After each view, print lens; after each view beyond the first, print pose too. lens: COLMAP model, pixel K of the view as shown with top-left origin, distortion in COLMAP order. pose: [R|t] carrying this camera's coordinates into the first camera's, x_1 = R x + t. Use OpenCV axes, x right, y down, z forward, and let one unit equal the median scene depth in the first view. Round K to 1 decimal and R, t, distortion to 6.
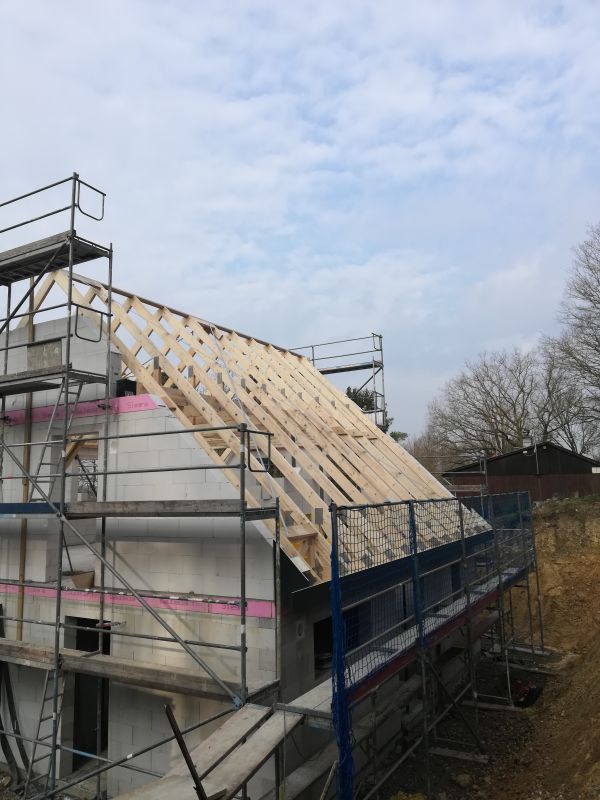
lens RADIAL K [[599.3, 0, 300.0], [0, 599.3, 400.0], [0, 0, 1]] dist [0.064867, -0.078949]
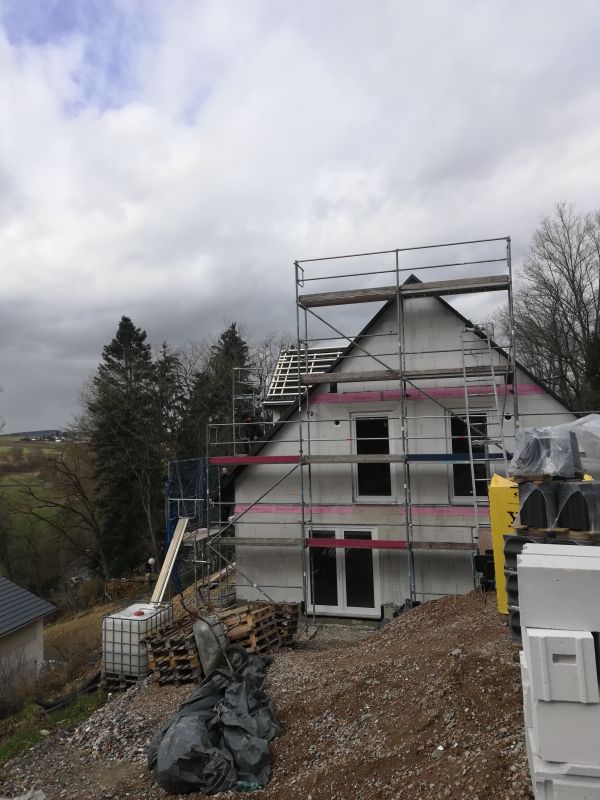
lens RADIAL K [[599.3, 0, 300.0], [0, 599.3, 400.0], [0, 0, 1]] dist [0.064867, -0.078949]
pose [[0.975020, 0.007928, 0.221976, -1.141370], [-0.026528, 0.996366, 0.080935, -0.074343], [-0.220528, -0.084802, 0.971687, -0.355241]]
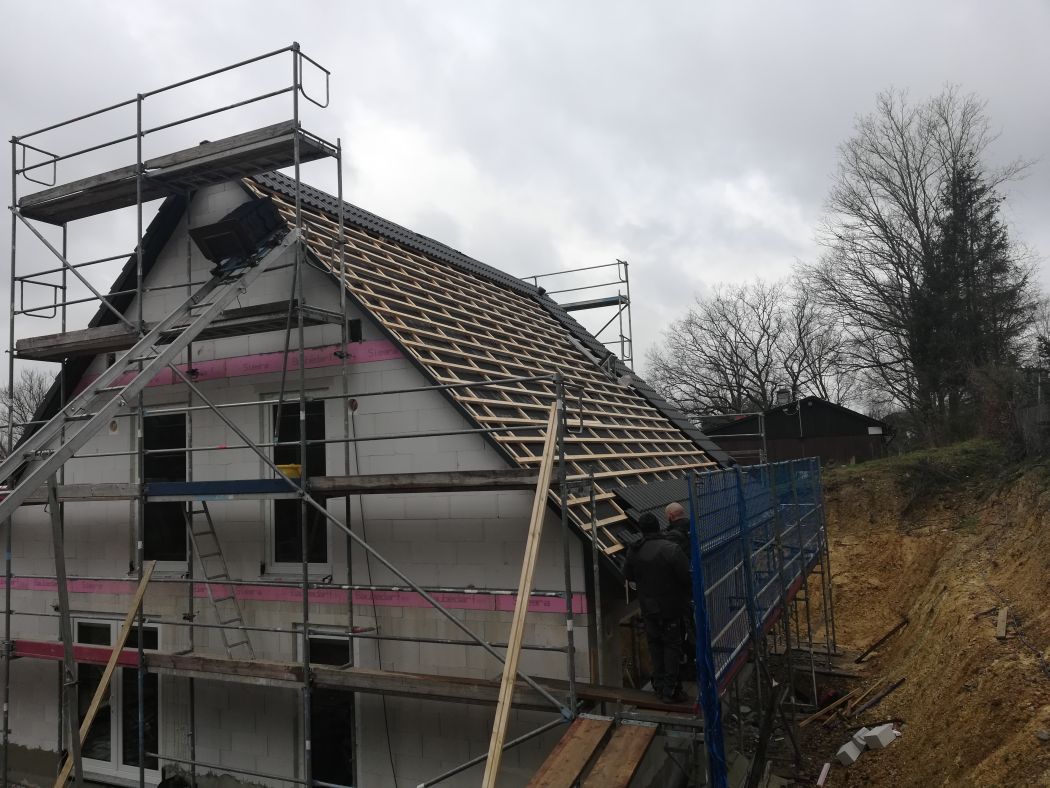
lens RADIAL K [[786.6, 0, 525.0], [0, 786.6, 394.0], [0, 0, 1]] dist [0.064867, -0.078949]
pose [[0.996904, -0.014265, 0.077326, -0.161944], [0.009770, 0.998257, 0.058204, 0.004383], [-0.078021, -0.057268, 0.995305, -0.024352]]
